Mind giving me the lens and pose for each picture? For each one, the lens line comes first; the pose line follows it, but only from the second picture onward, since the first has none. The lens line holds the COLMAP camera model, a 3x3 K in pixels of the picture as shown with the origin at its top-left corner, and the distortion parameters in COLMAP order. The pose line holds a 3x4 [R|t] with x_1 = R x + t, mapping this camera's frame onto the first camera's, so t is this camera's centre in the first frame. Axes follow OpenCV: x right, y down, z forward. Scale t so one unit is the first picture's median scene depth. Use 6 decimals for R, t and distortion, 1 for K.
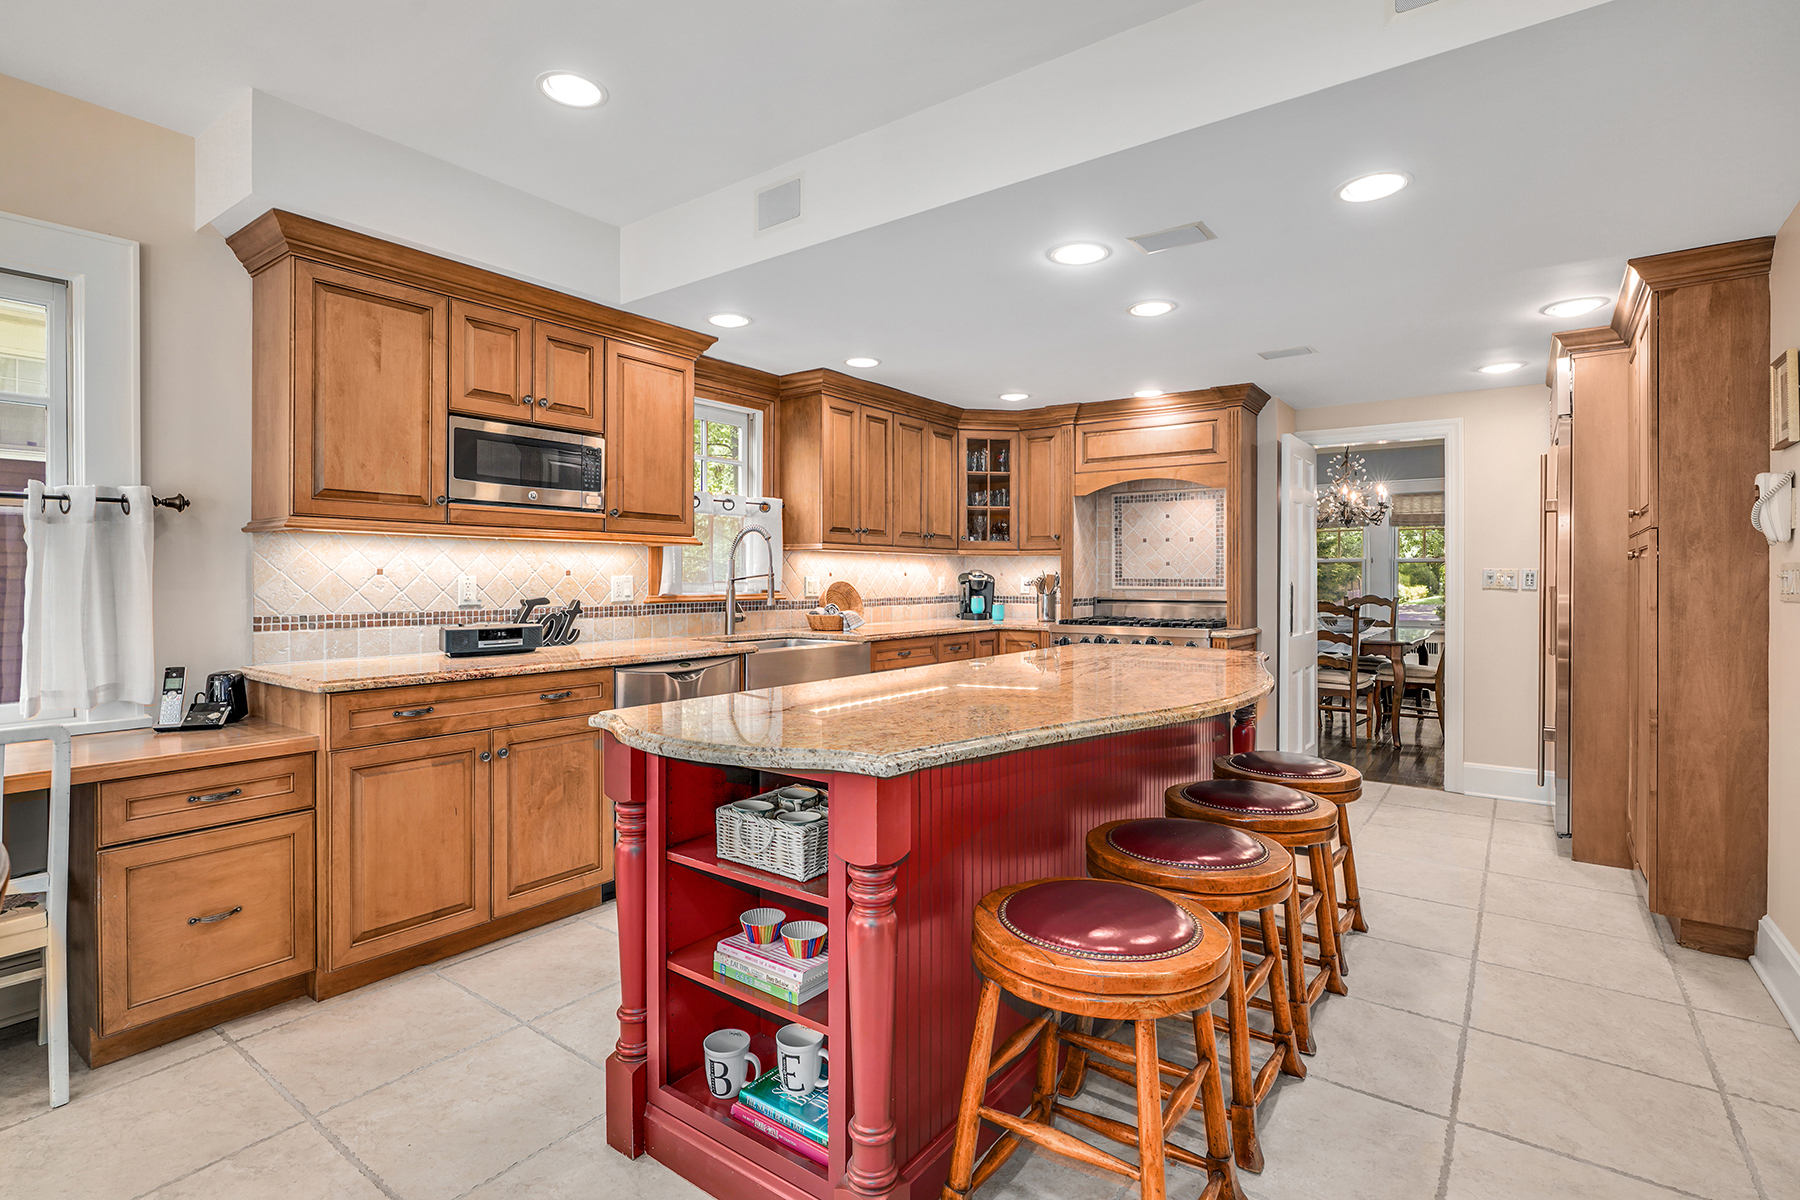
lens RADIAL K [[872.9, 0, 888.6], [0, 872.9, 587.1], [0, 0, 1]] dist [-0.004213, 0.003203]
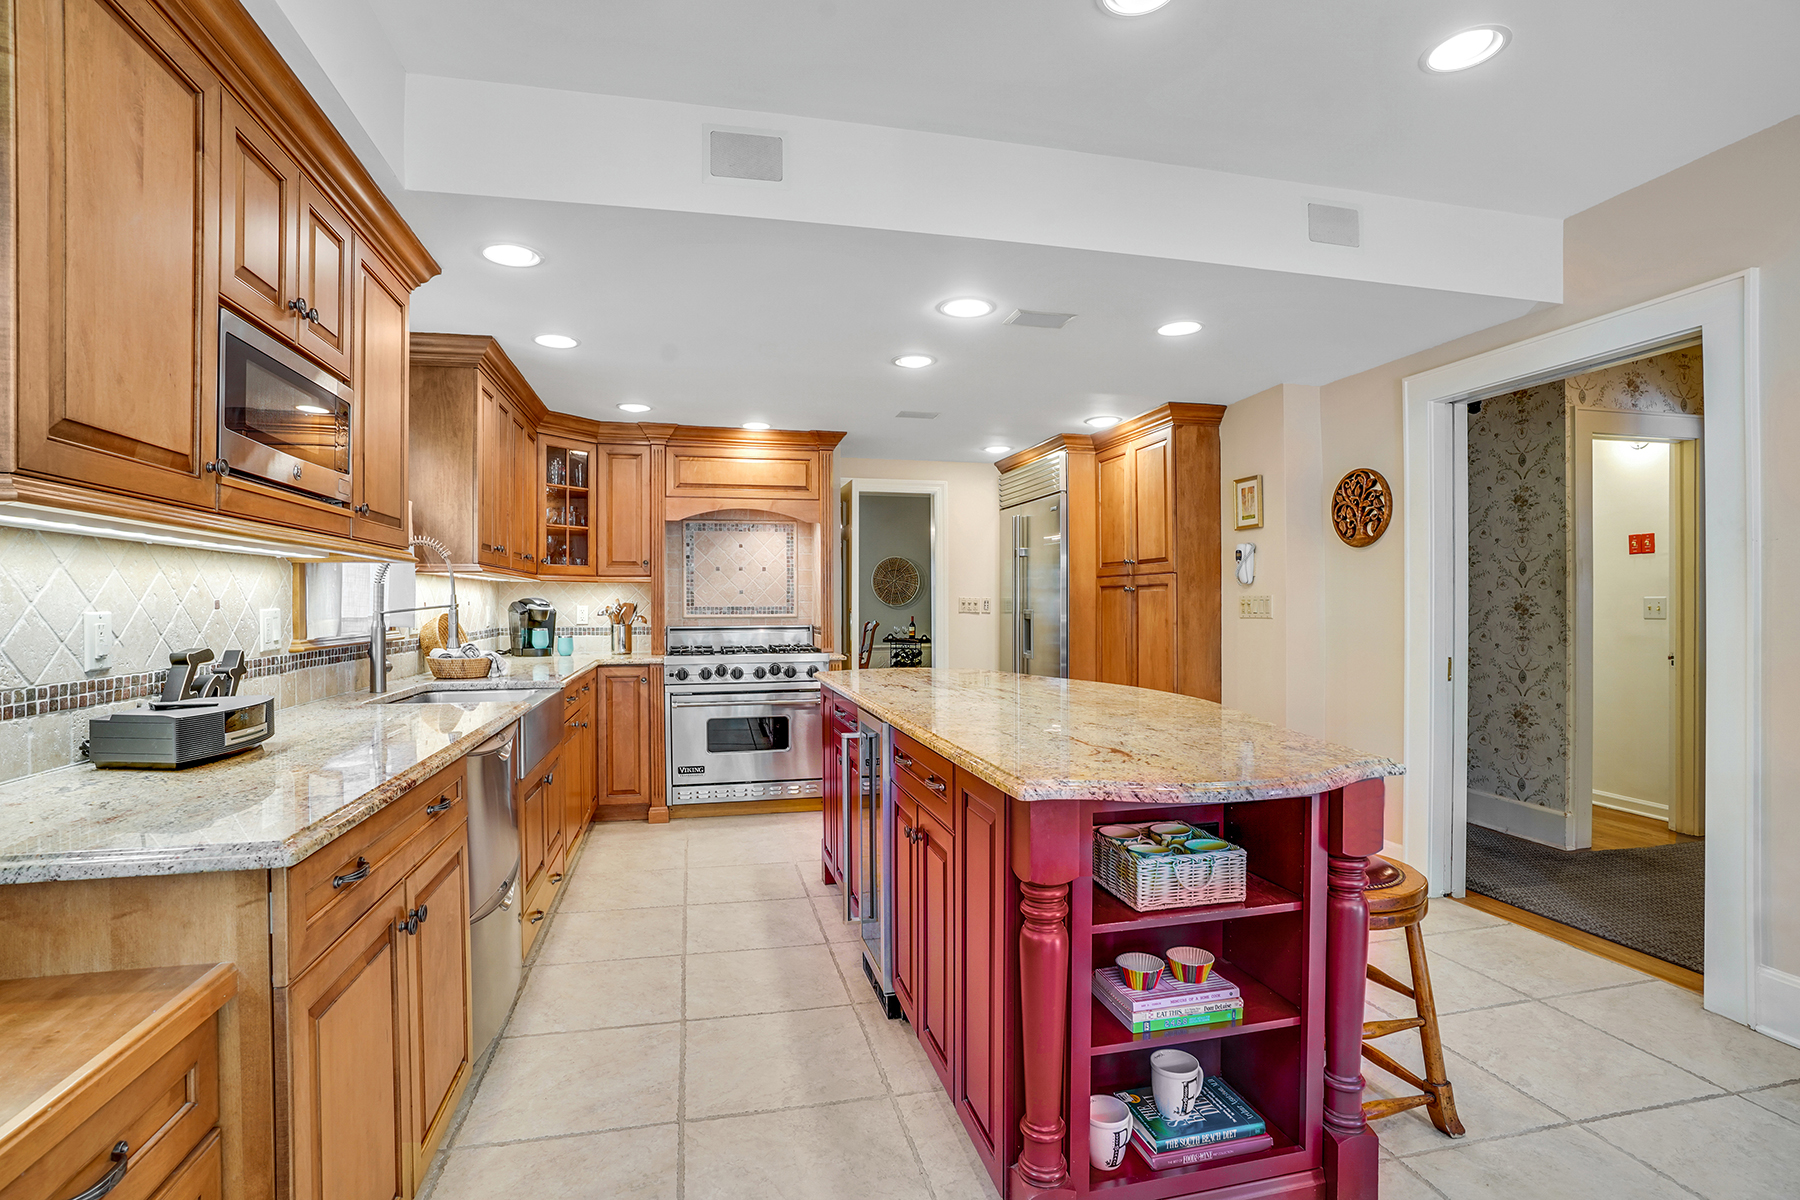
lens RADIAL K [[872.9, 0, 897.5], [0, 872.9, 601.7], [0, 0, 1]] dist [-0.004213, 0.003203]
pose [[0.643909, -0.002715, 0.765097, -0.465297], [0.012852, 0.999891, -0.007268, -0.007297], [-0.764994, 0.014513, 0.643874, 0.256243]]
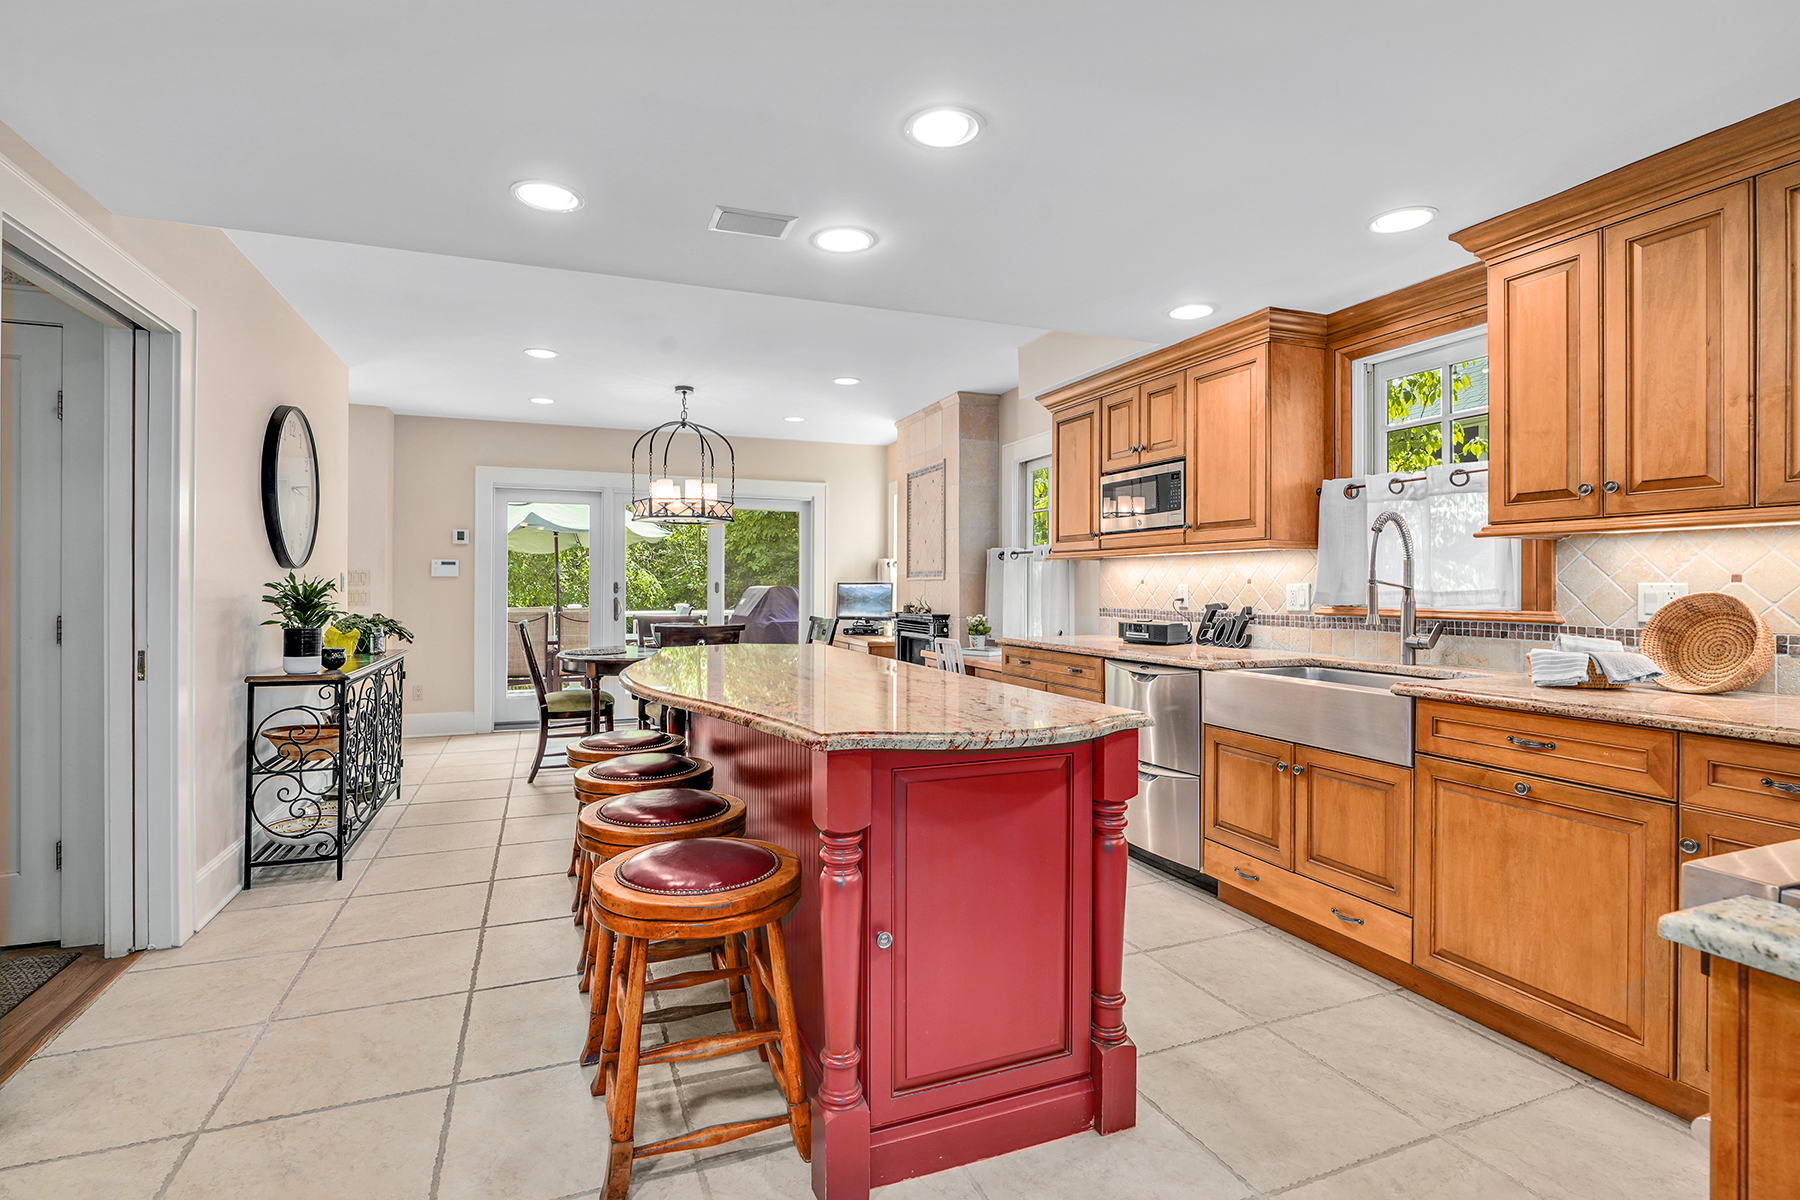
lens RADIAL K [[872.9, 0, 894.1], [0, 872.9, 591.3], [0, 0, 1]] dist [-0.004213, 0.003203]
pose [[-0.524712, 0.004114, -0.851270, 0.689072], [-0.011489, 0.999863, 0.011914, -0.010428], [0.851202, 0.016031, -0.524593, 1.073435]]
